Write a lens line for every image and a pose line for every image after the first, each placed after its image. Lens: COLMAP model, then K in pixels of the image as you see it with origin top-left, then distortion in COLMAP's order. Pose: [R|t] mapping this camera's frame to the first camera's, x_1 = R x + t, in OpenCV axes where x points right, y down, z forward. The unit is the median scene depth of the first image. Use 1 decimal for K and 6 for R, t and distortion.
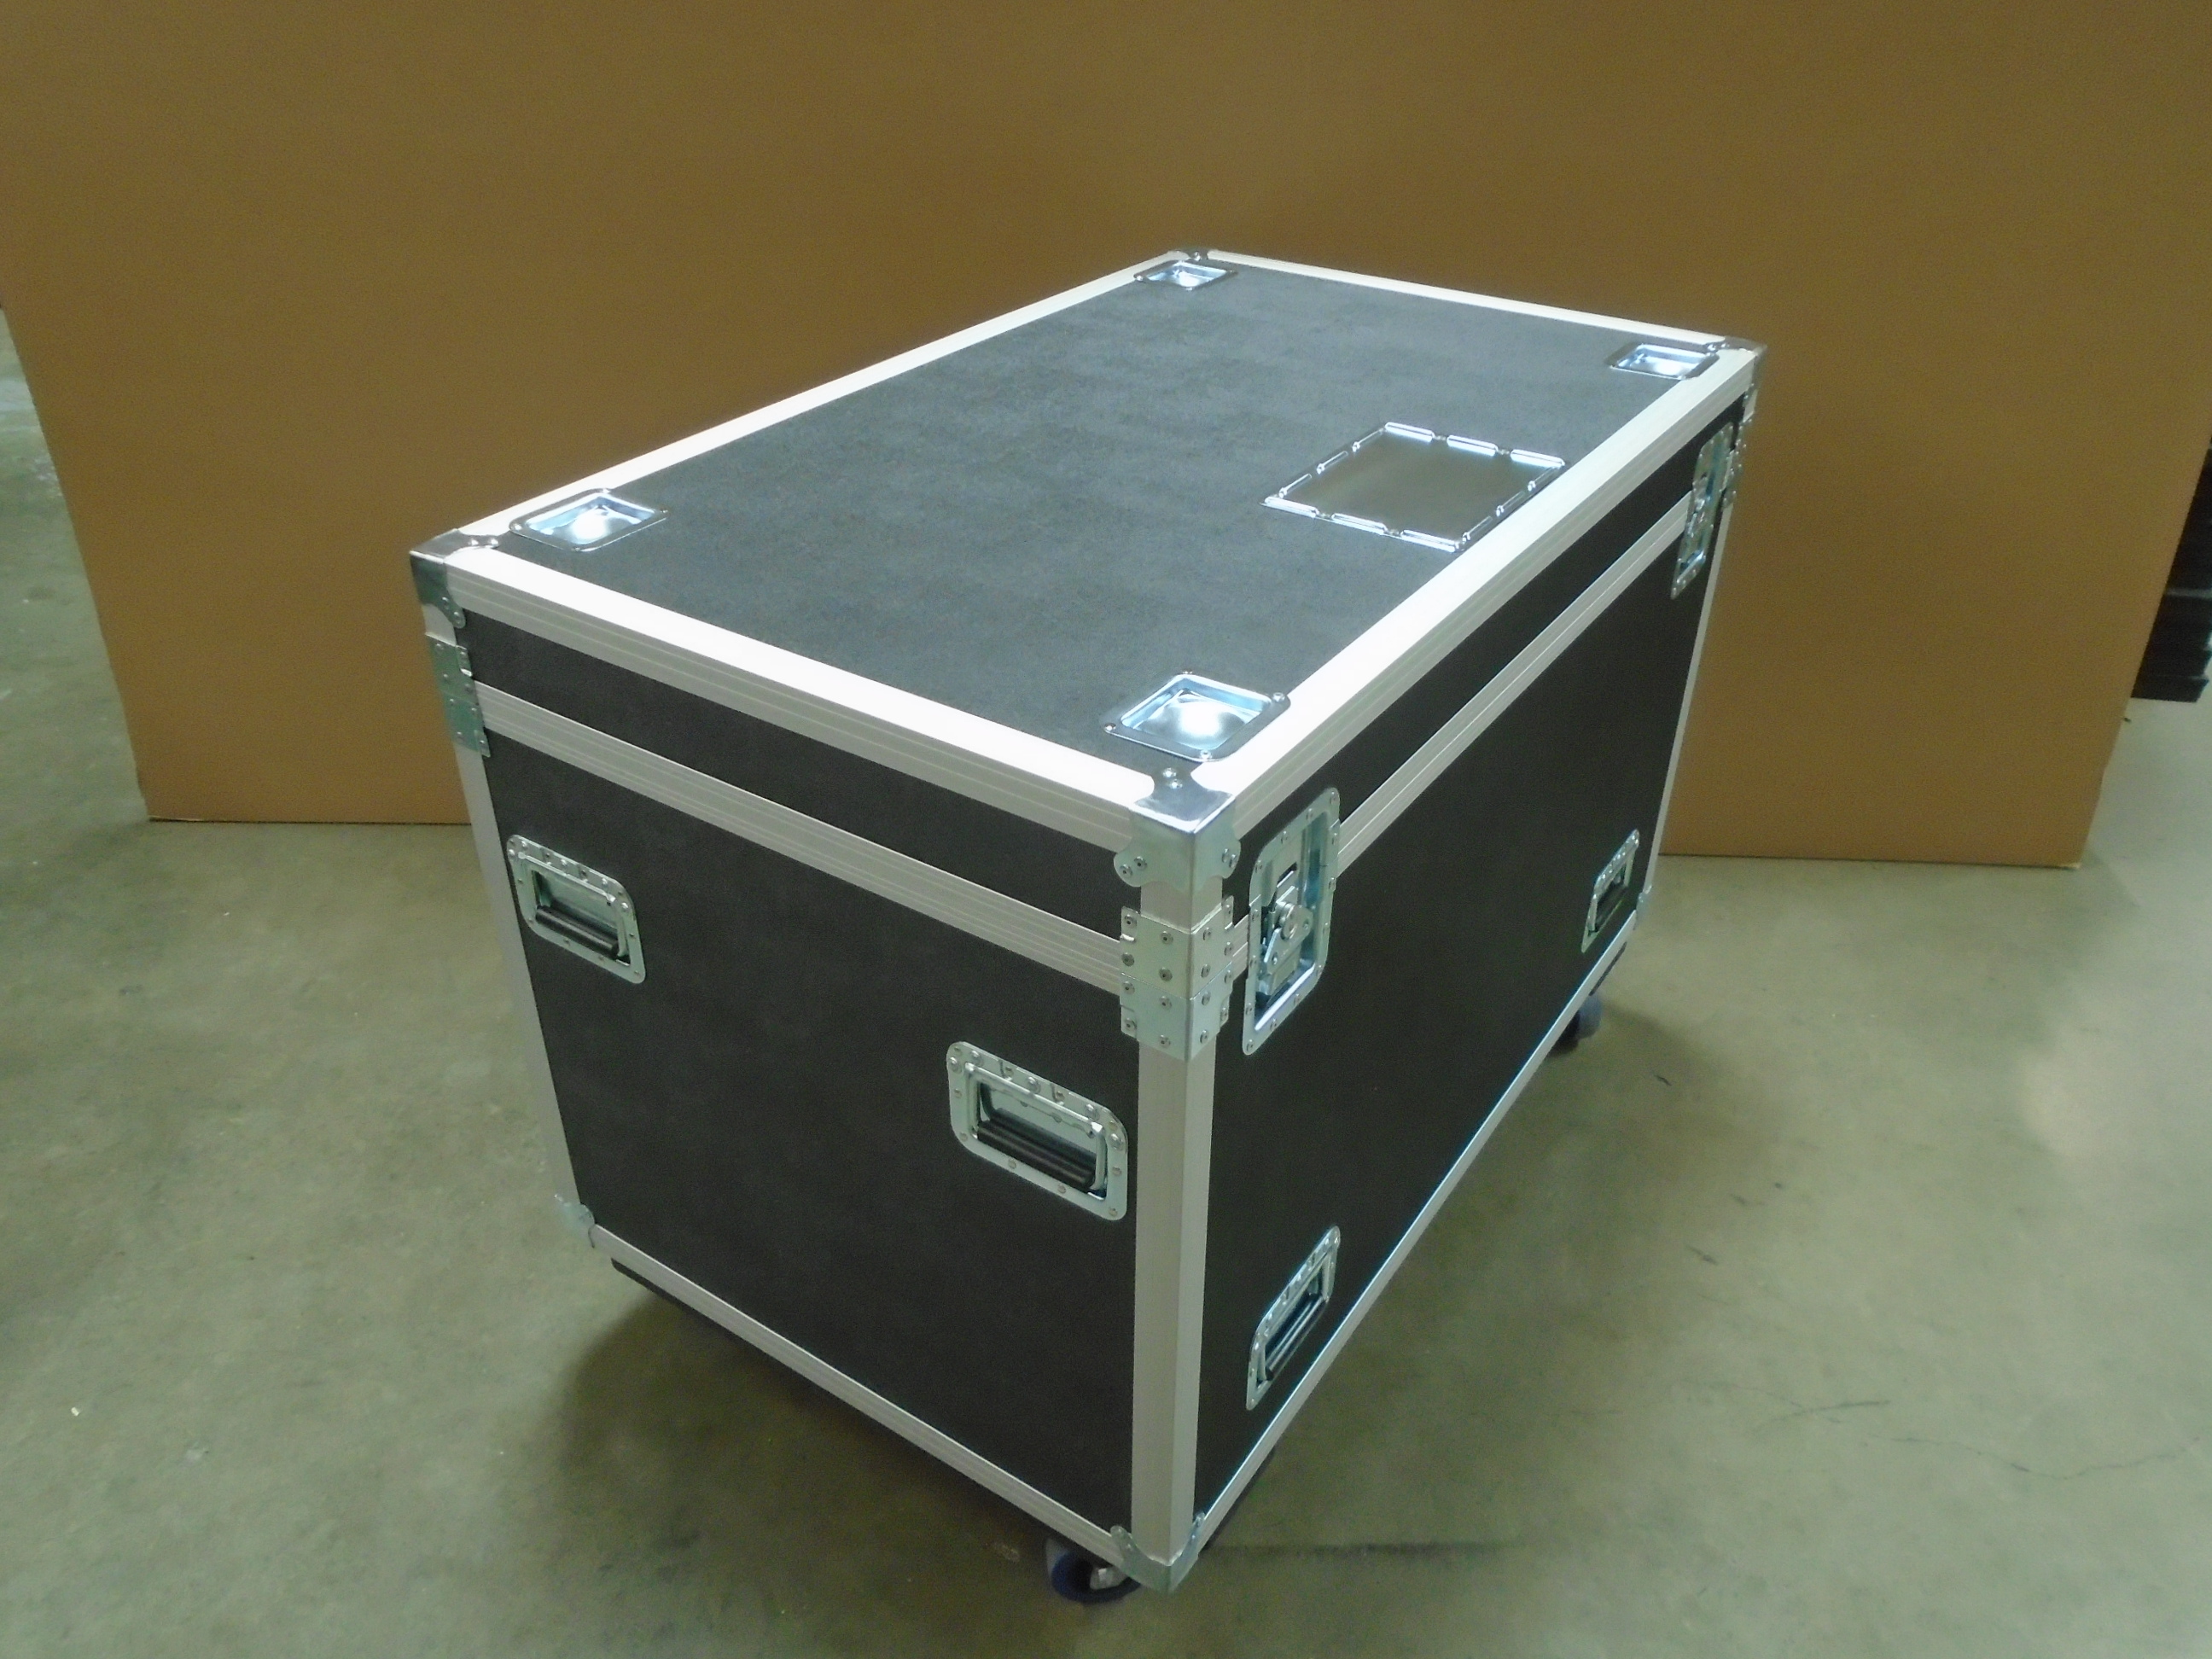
lens RADIAL K [[1701.3, 0, 1106.0], [0, 1701.3, 829.5], [0, 0, 1]] dist [-0.010512, -0.000170]
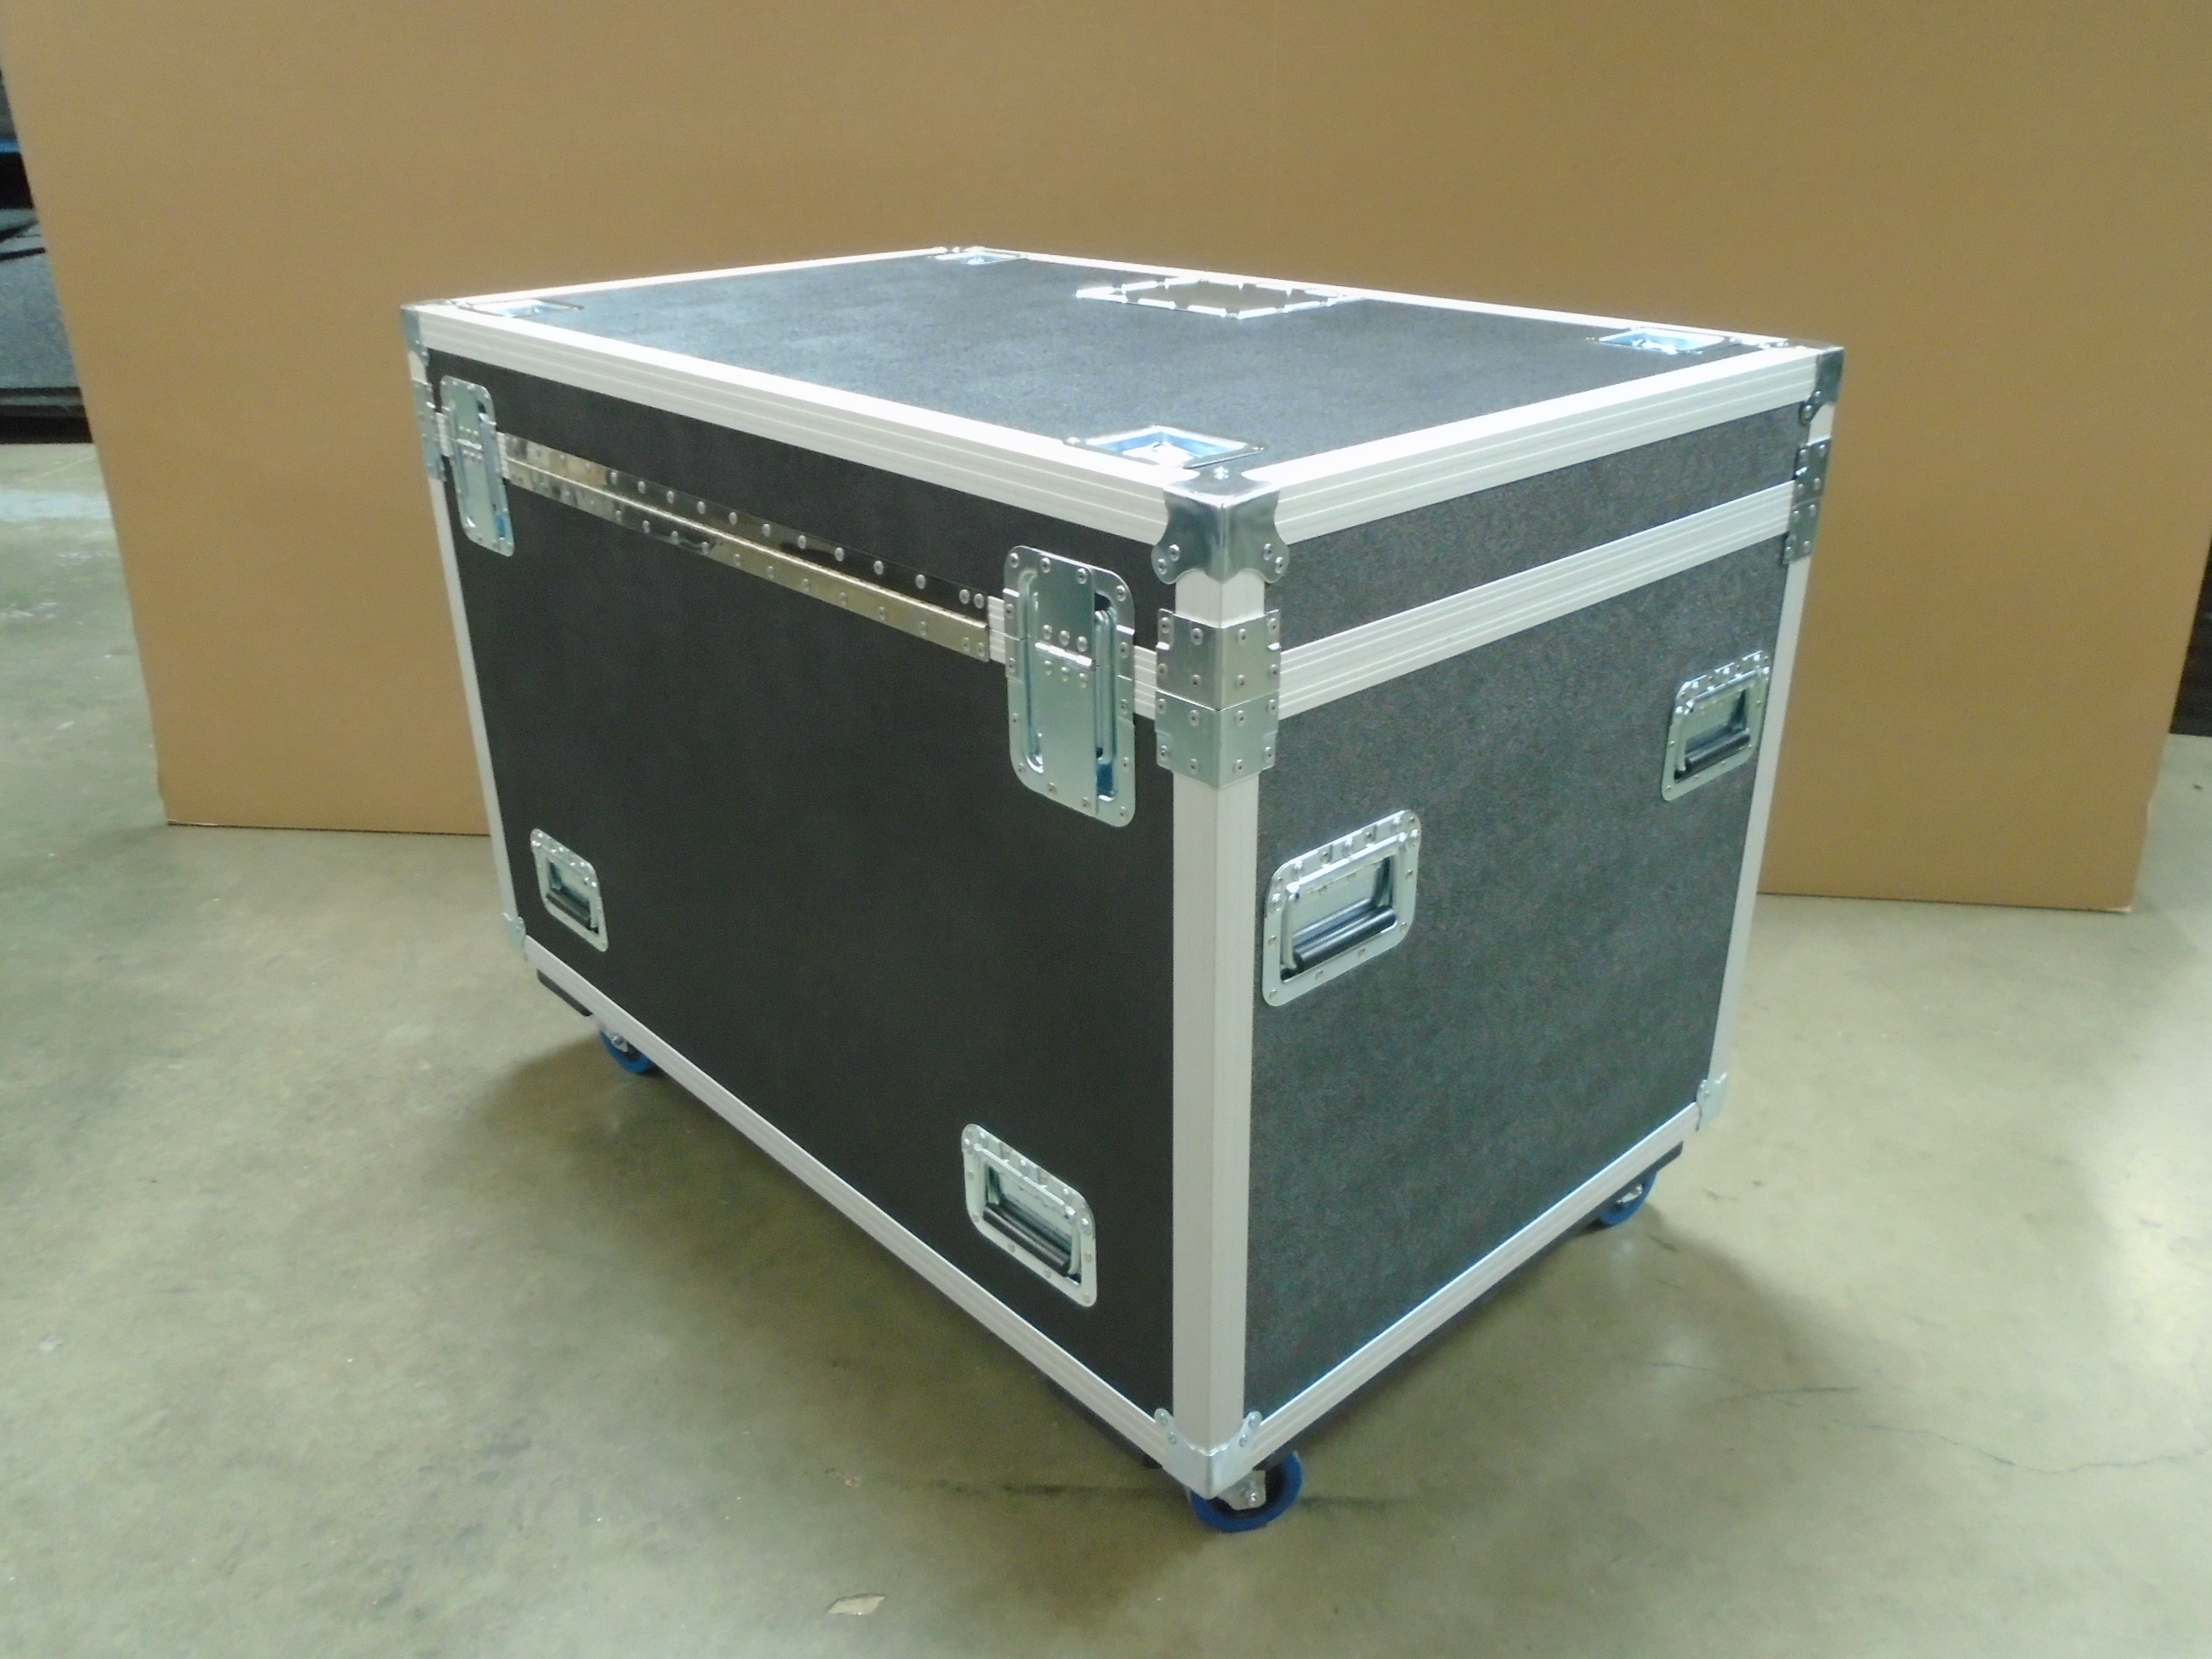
lens RADIAL K [[1701.3, 0, 1106.0], [0, 1701.3, 829.5], [0, 0, 1]] dist [-0.010512, -0.000170]
pose [[0.996136, 0.021906, -0.085043, 0.143056], [-0.033366, 0.990179, -0.135763, 0.186582], [0.081234, 0.138076, 0.987085, 0.049712]]
